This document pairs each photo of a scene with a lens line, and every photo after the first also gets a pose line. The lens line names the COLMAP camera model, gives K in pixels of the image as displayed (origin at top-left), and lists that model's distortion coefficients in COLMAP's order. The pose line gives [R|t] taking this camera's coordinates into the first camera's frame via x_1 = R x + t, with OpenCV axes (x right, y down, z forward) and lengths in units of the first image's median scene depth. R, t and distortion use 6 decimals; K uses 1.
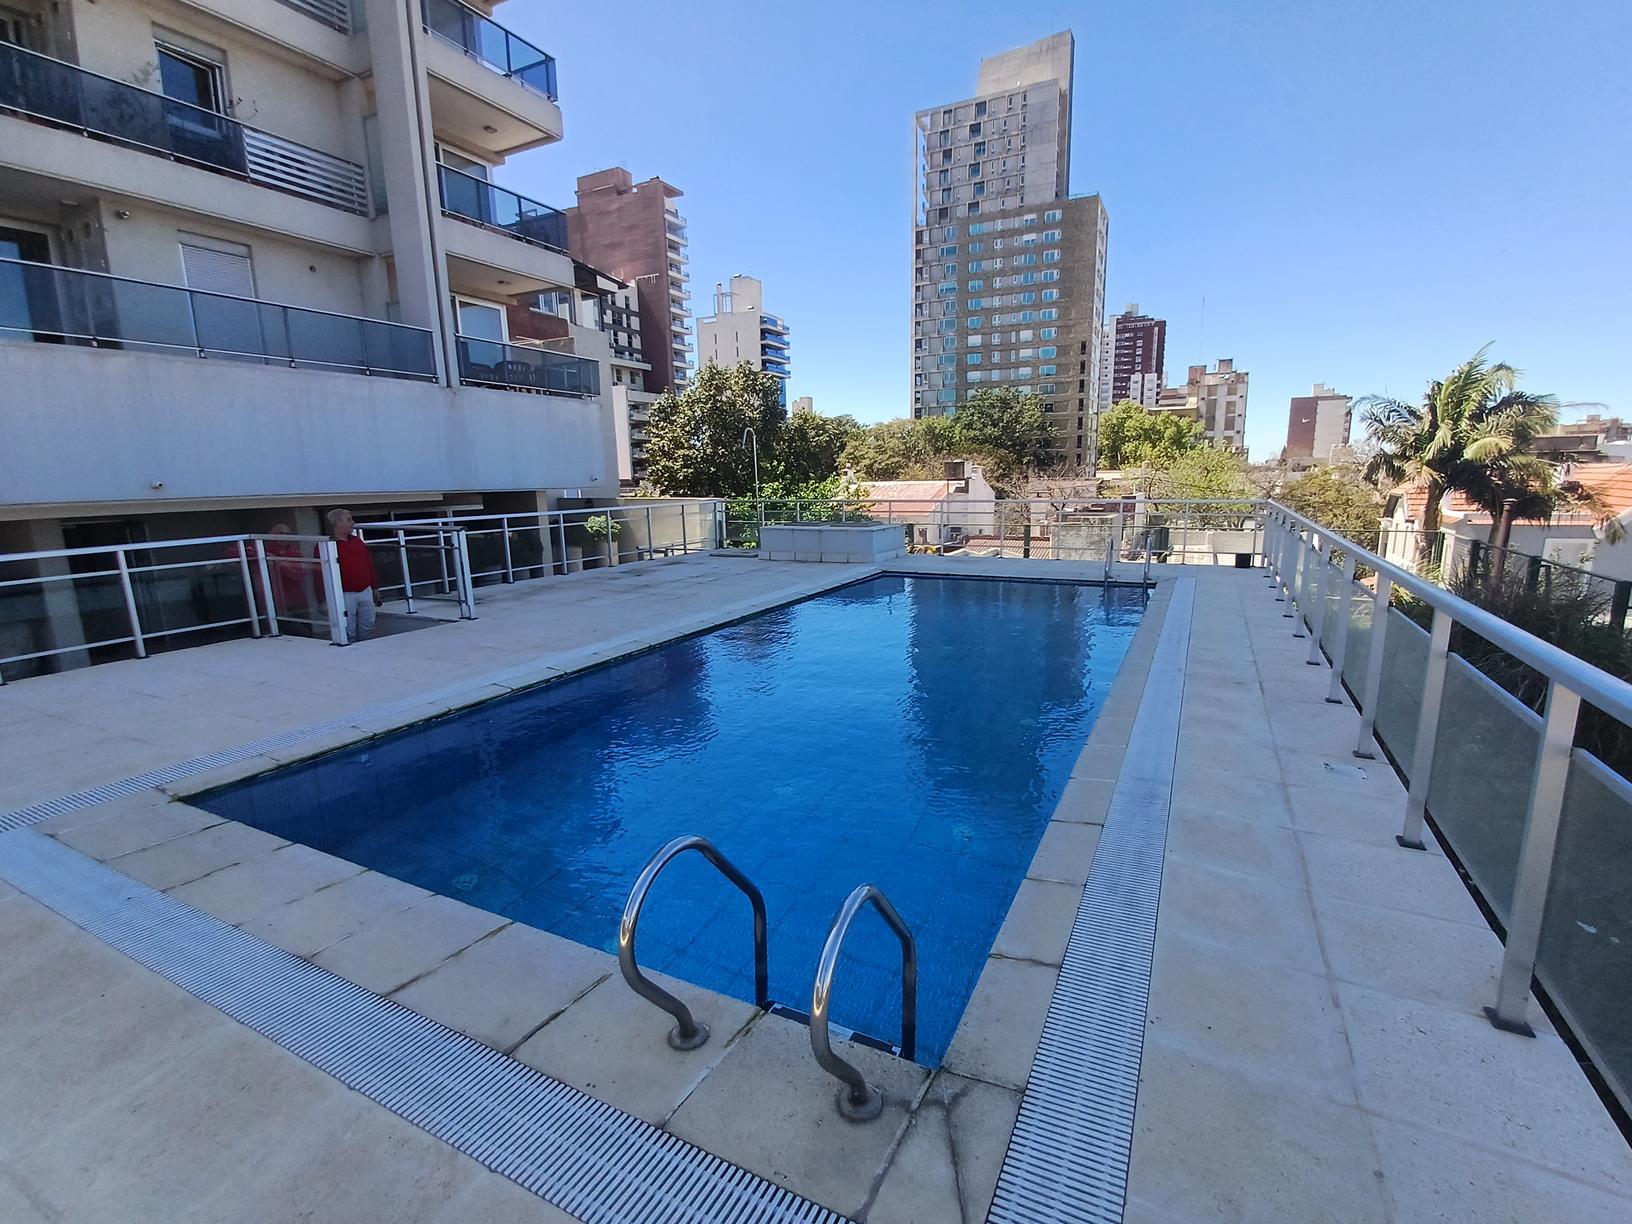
lens RADIAL K [[761.8, 0, 836.5], [0, 761.8, 629.8], [0, 0, 1]] dist [-0.022626, -0.000162]
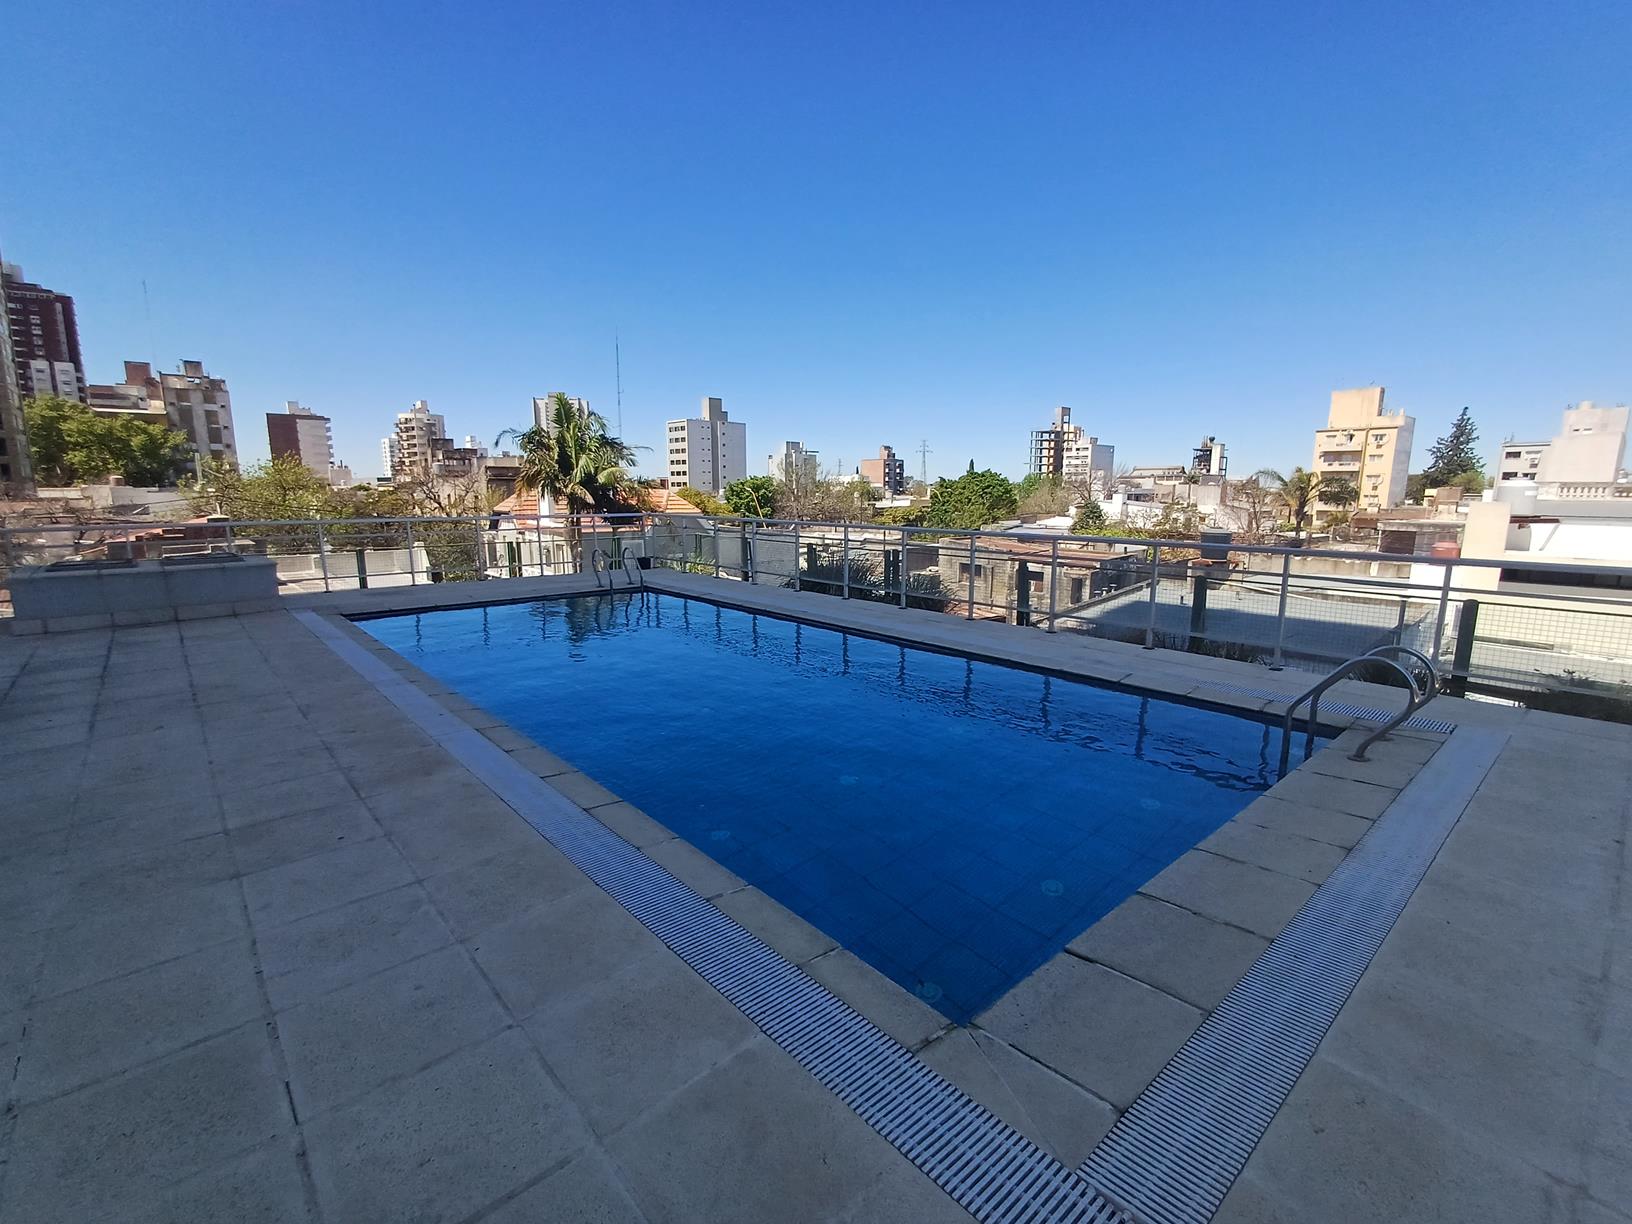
lens RADIAL K [[761.8, 0, 836.5], [0, 761.8, 629.8], [0, 0, 1]] dist [-0.022626, -0.000162]
pose [[0.338118, -0.148406, 0.929329, -0.649884], [0.172595, 0.980518, 0.093785, -0.065289], [-0.925142, 0.128687, 0.357145, 0.387617]]
